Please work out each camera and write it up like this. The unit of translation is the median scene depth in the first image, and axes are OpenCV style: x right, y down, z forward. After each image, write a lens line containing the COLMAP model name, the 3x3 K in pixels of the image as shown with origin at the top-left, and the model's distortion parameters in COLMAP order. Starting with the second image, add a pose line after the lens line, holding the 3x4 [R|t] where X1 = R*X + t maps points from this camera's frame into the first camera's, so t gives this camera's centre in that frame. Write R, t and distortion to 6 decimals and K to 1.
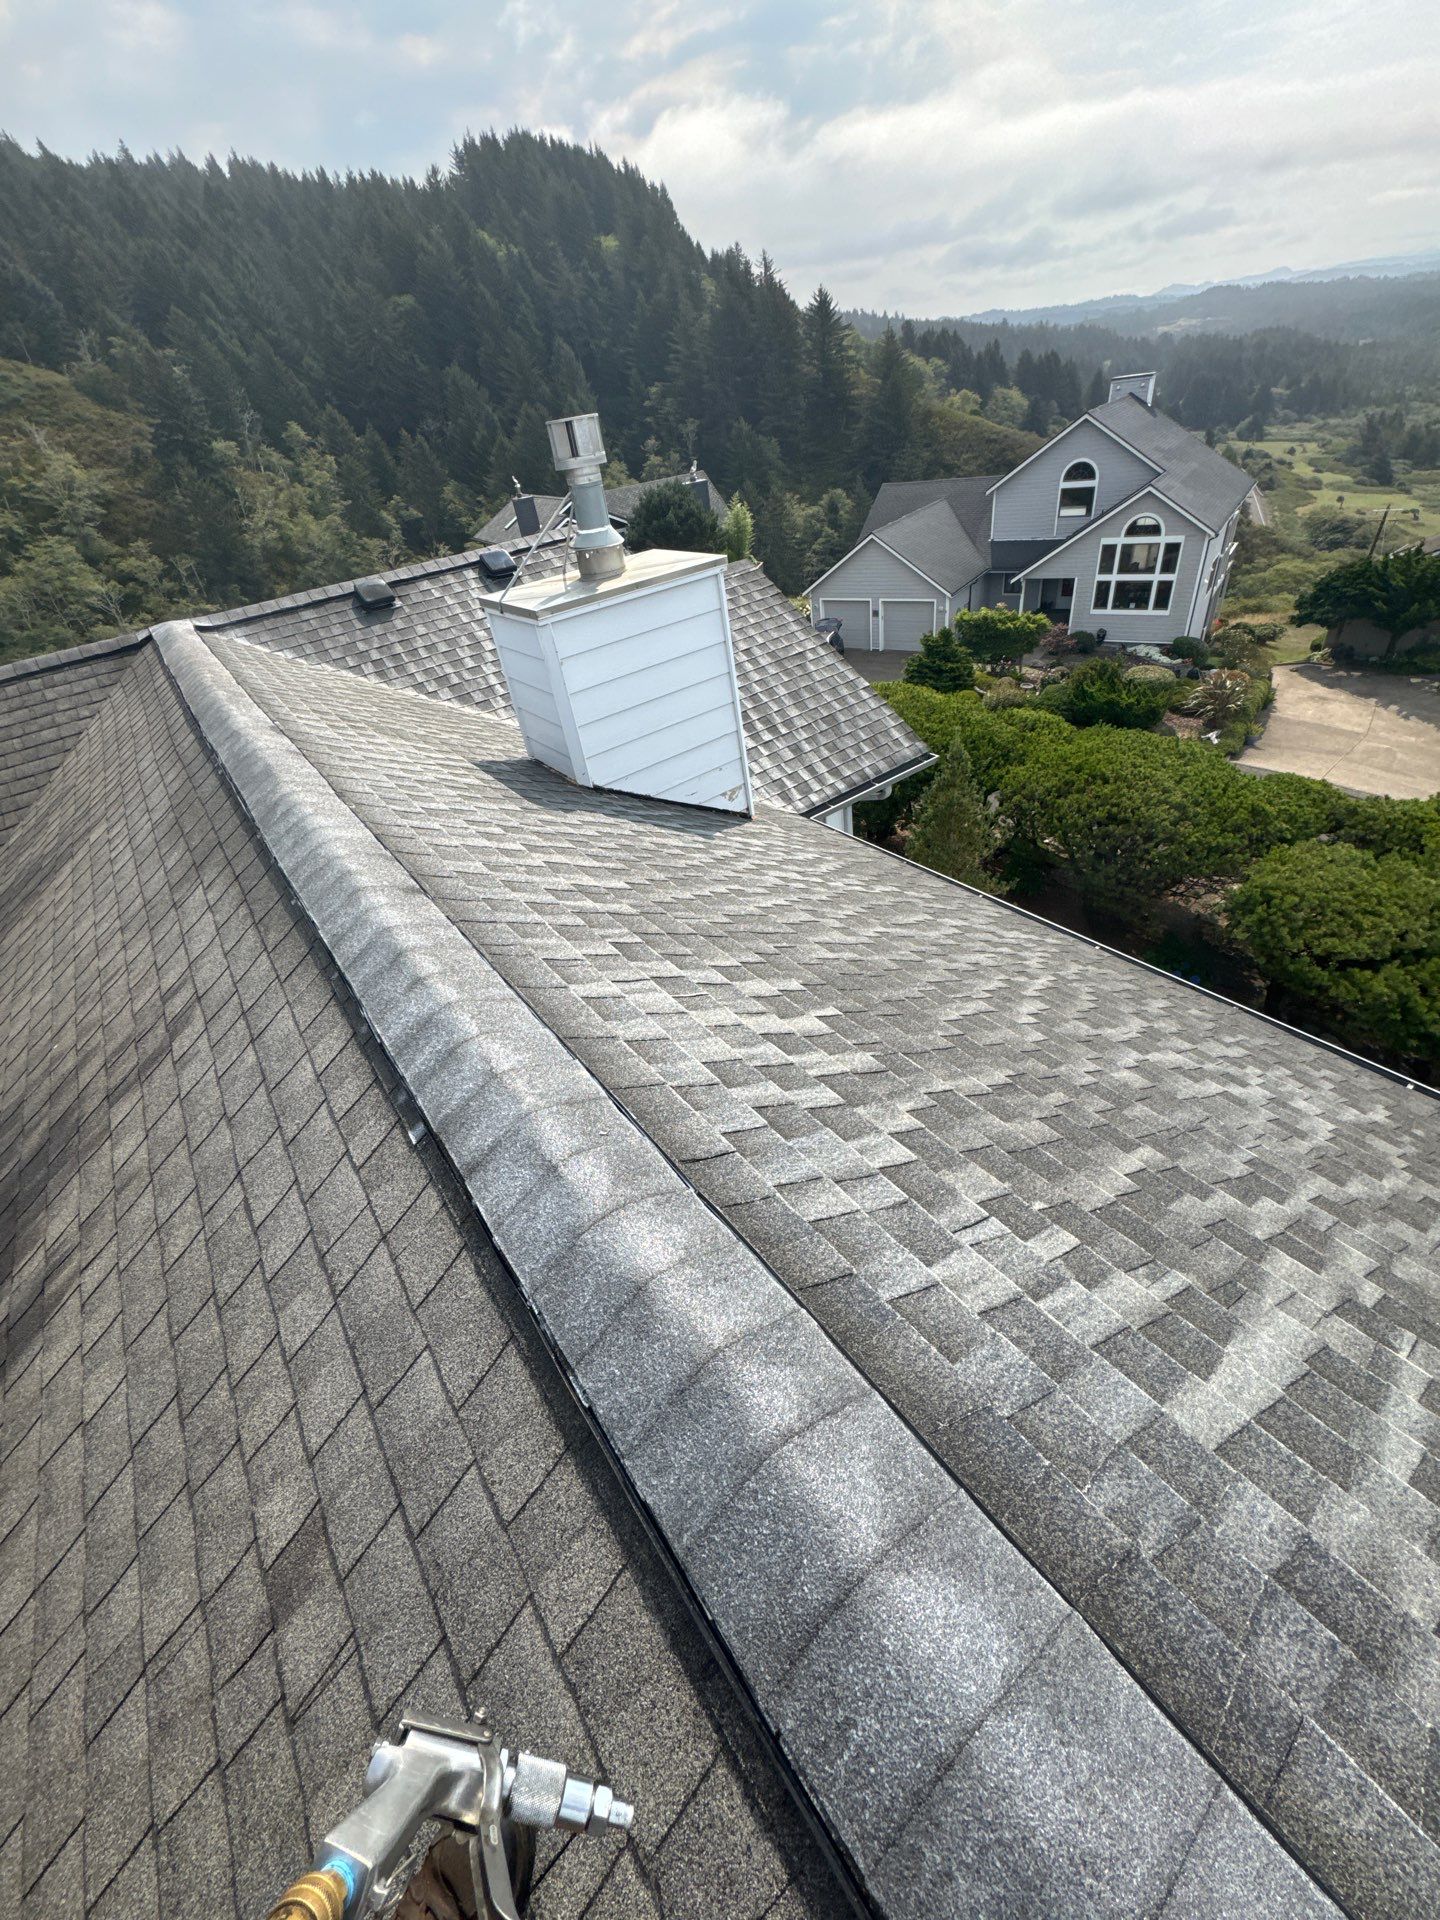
lens RADIAL K [[762.3, 0, 719.0], [0, 762.3, 956.5], [0, 0, 1]] dist [-0.002604, 0.000426]
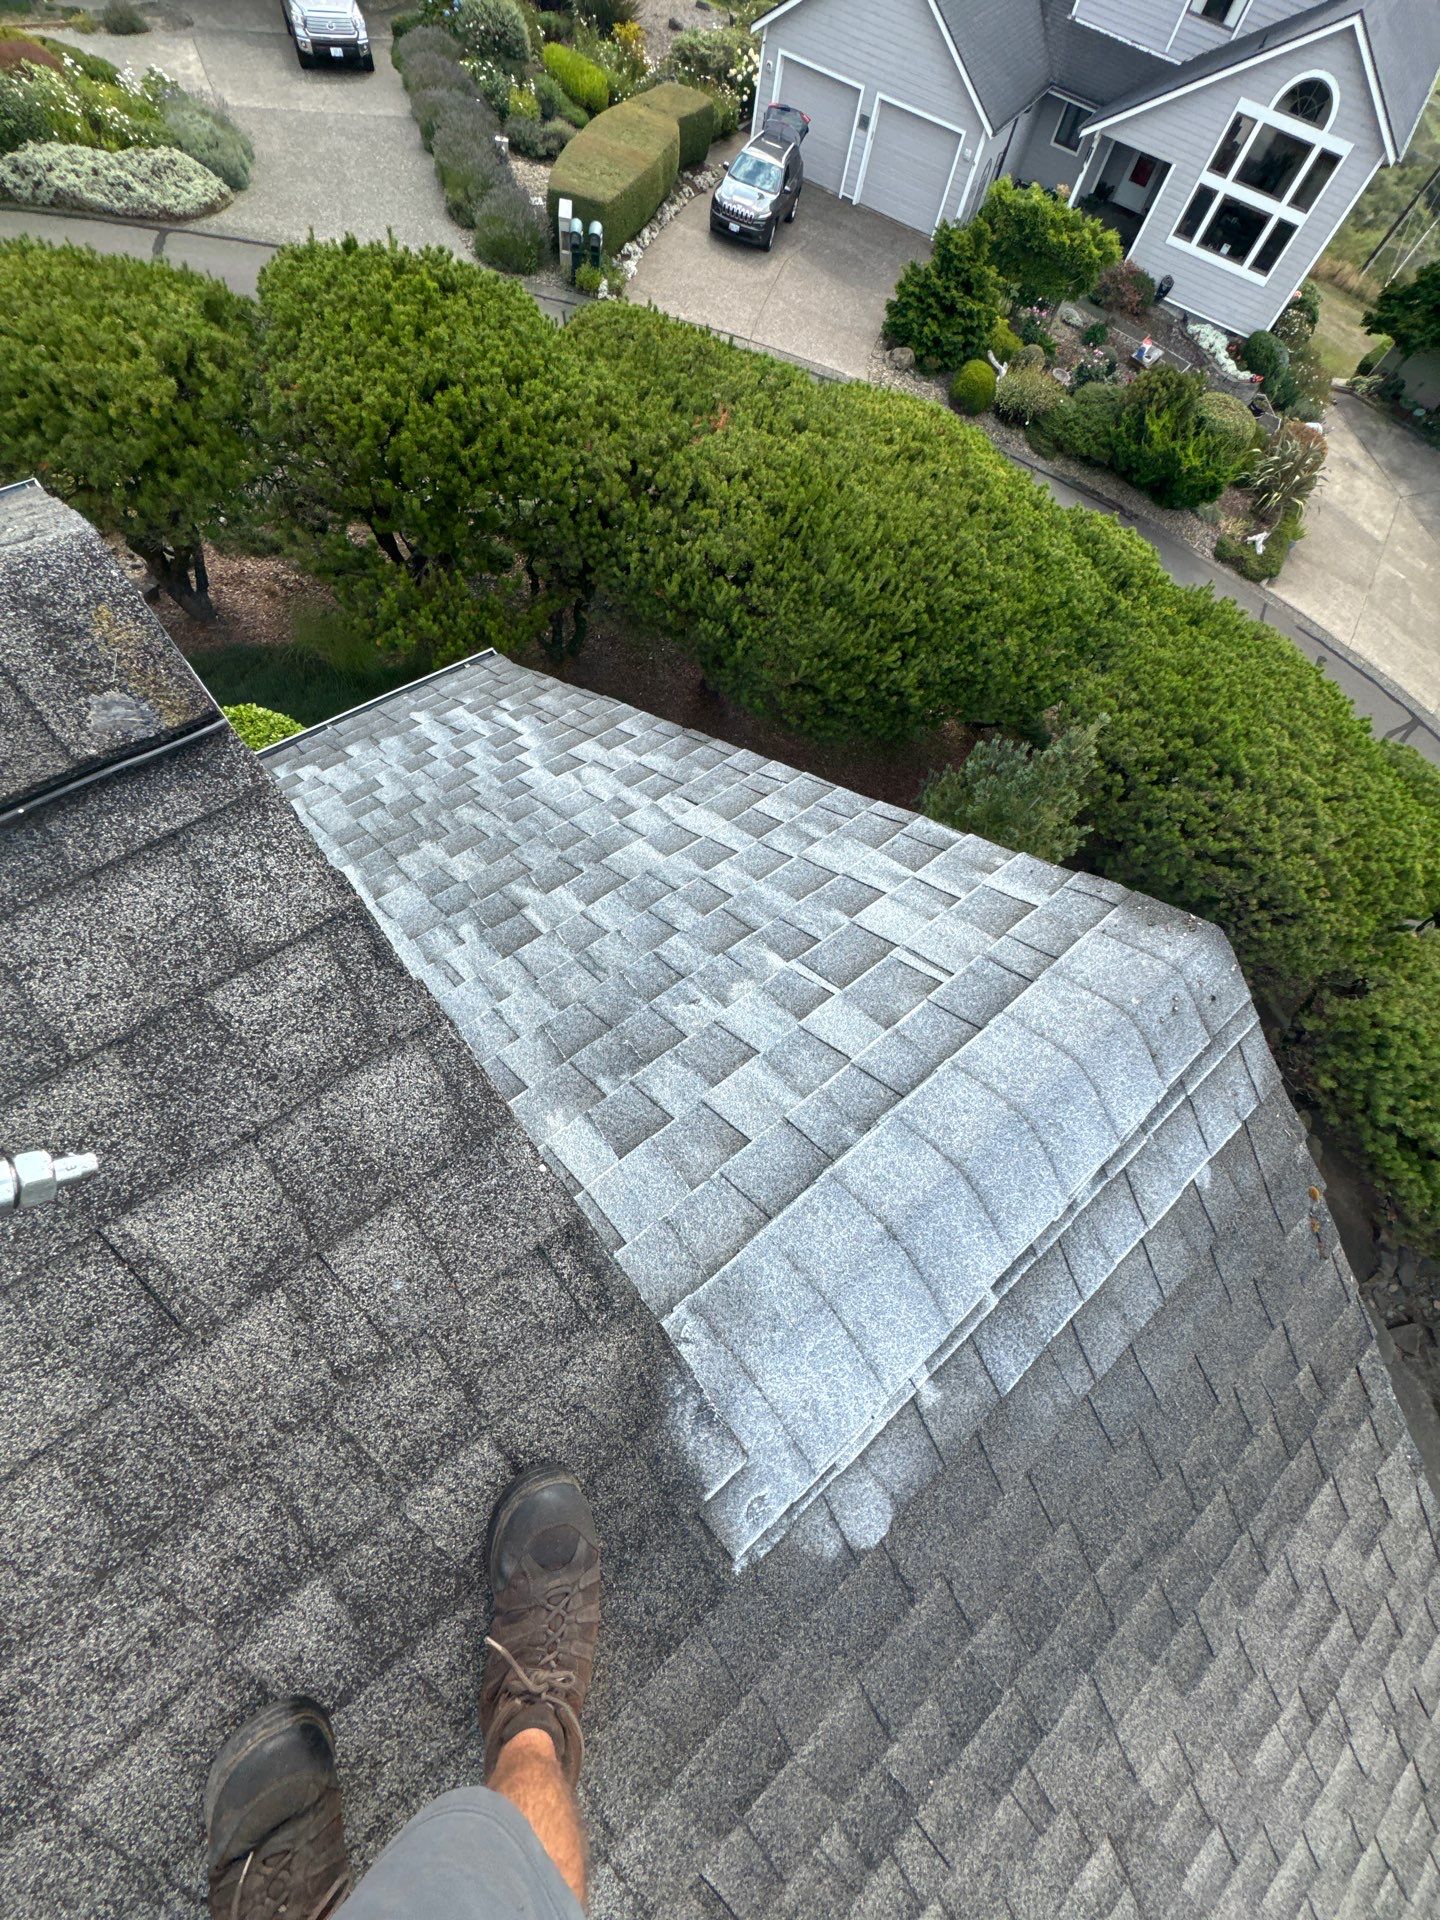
lens RADIAL K [[762.3, 0, 722.7], [0, 762.3, 957.5], [0, 0, 1]] dist [-0.002604, 0.000426]
pose [[0.963040, 0.052368, 0.264218, -0.026116], [-0.172209, 0.873961, 0.454462, -0.141591], [-0.207117, -0.483166, 0.850678, 0.217994]]
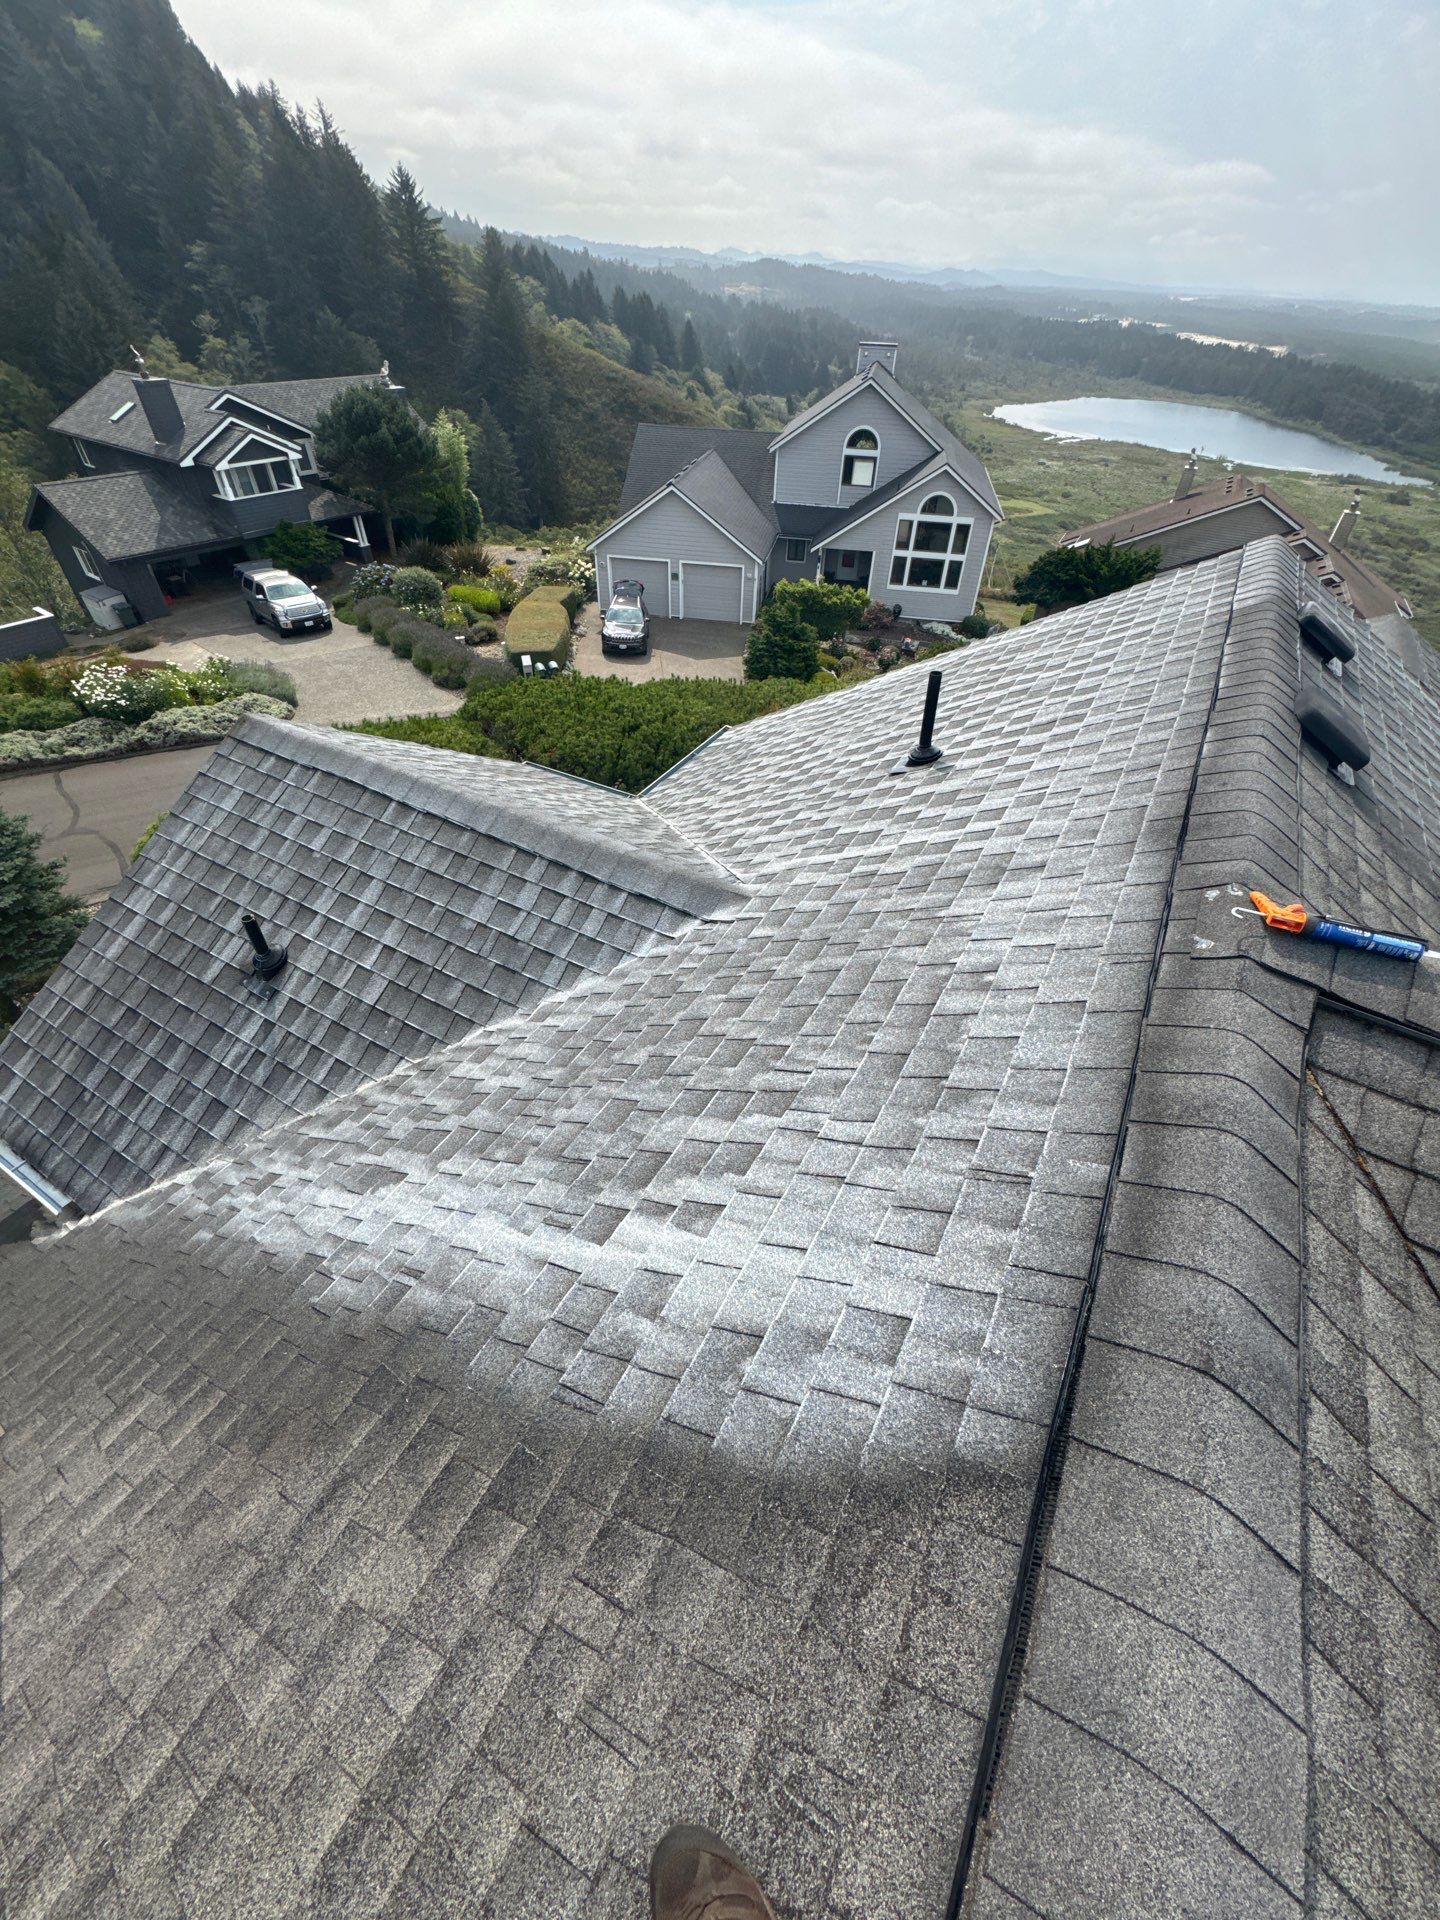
lens RADIAL K [[762.3, 0, 718.5], [0, 762.3, 956.7], [0, 0, 1]] dist [-0.002604, 0.000426]
pose [[0.904324, -0.152181, 0.398797, -0.189390], [0.125953, 0.987822, 0.091338, -0.090986], [-0.407841, -0.032369, 0.912479, 0.158914]]
